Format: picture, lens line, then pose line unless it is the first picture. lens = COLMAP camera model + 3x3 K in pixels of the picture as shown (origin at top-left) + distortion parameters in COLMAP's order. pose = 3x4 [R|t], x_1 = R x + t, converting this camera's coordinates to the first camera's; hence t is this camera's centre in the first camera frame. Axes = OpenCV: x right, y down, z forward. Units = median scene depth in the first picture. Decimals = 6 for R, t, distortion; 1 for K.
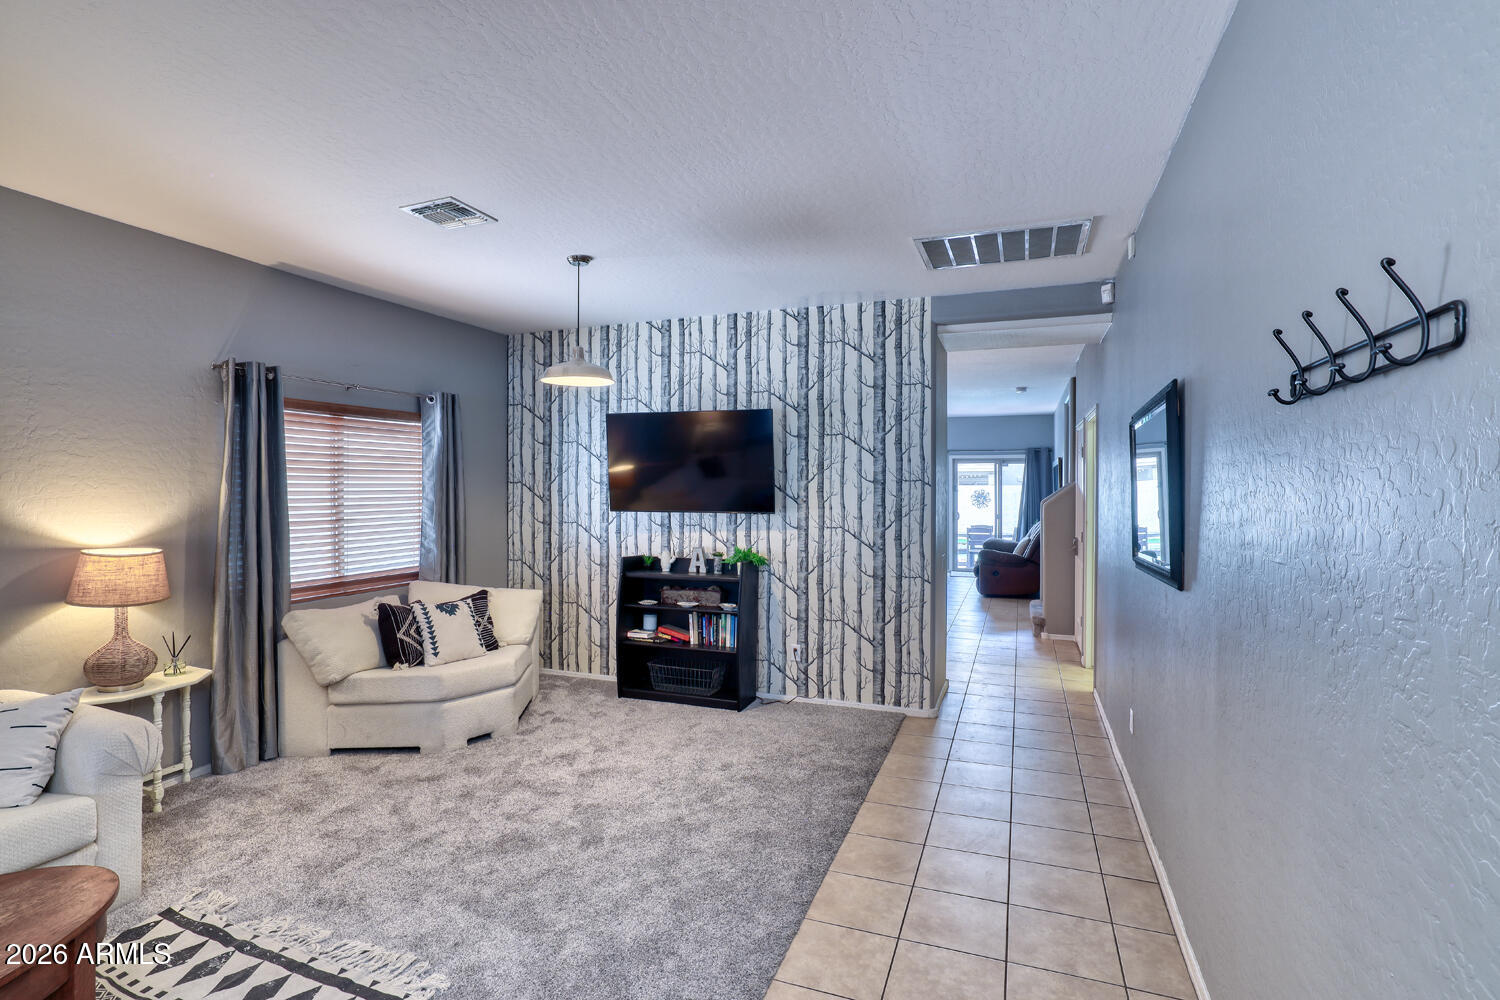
lens RADIAL K [[718.5, 0, 757.0], [0, 718.5, 491.6], [0, 0, 1]] dist [-0.028254, -0.000172]
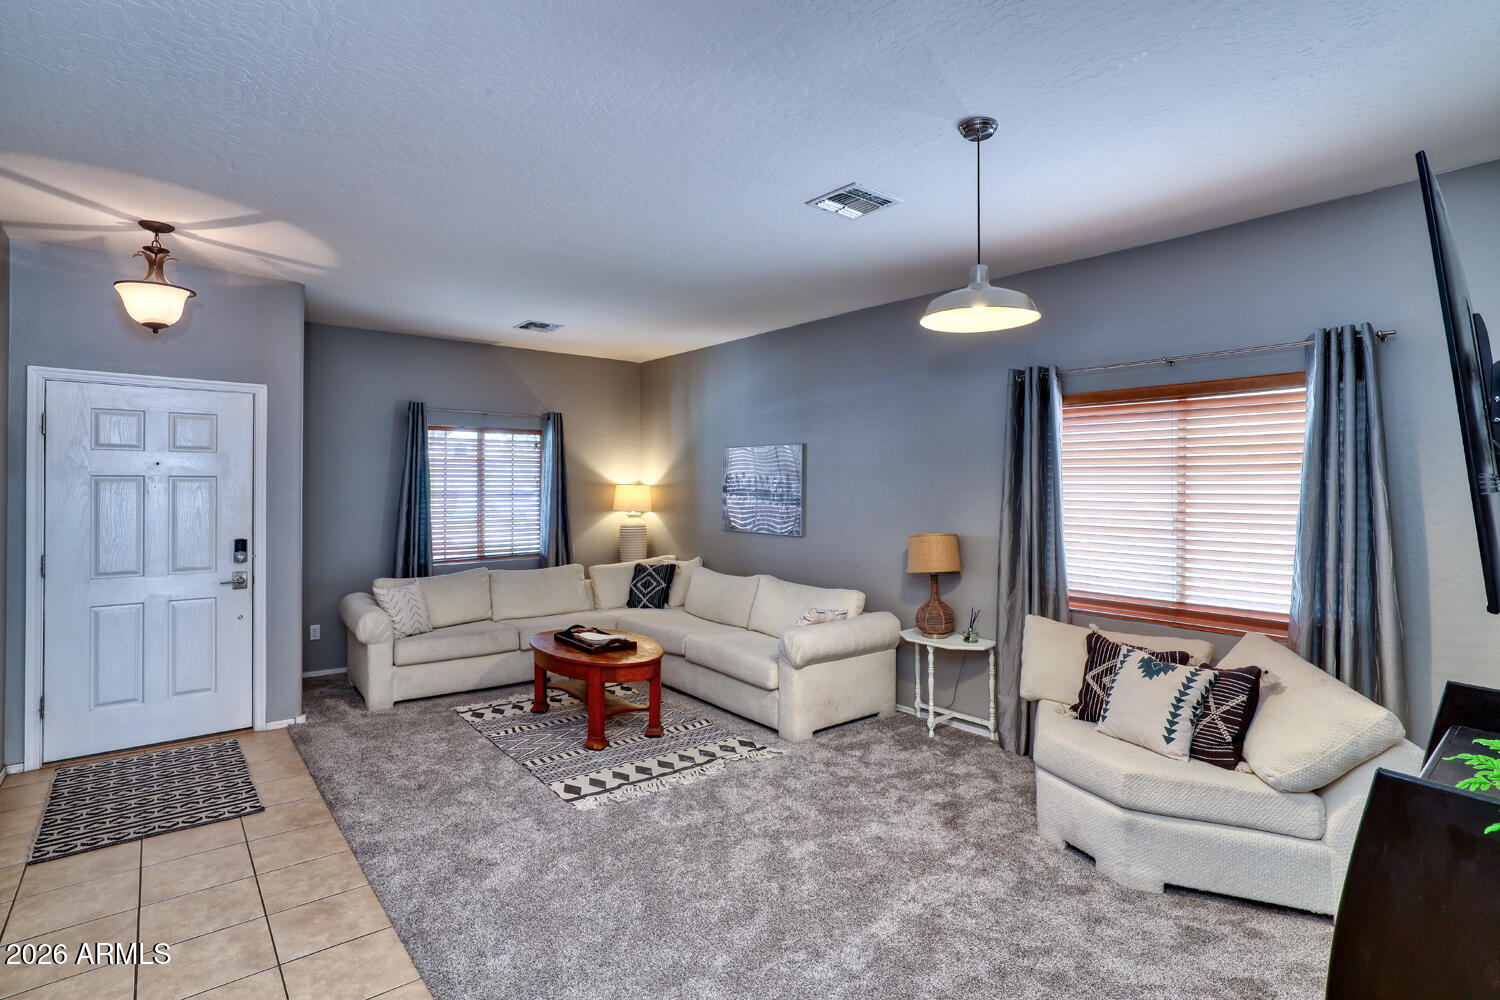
lens RADIAL K [[718.5, 0, 759.4], [0, 718.5, 488.8], [0, 0, 1]] dist [-0.028254, -0.000172]
pose [[-0.493847, -0.000704, -0.869548, 0.412162], [-0.013960, 0.999877, 0.007118, -0.007268], [0.869437, 0.015654, -0.493796, 1.221331]]
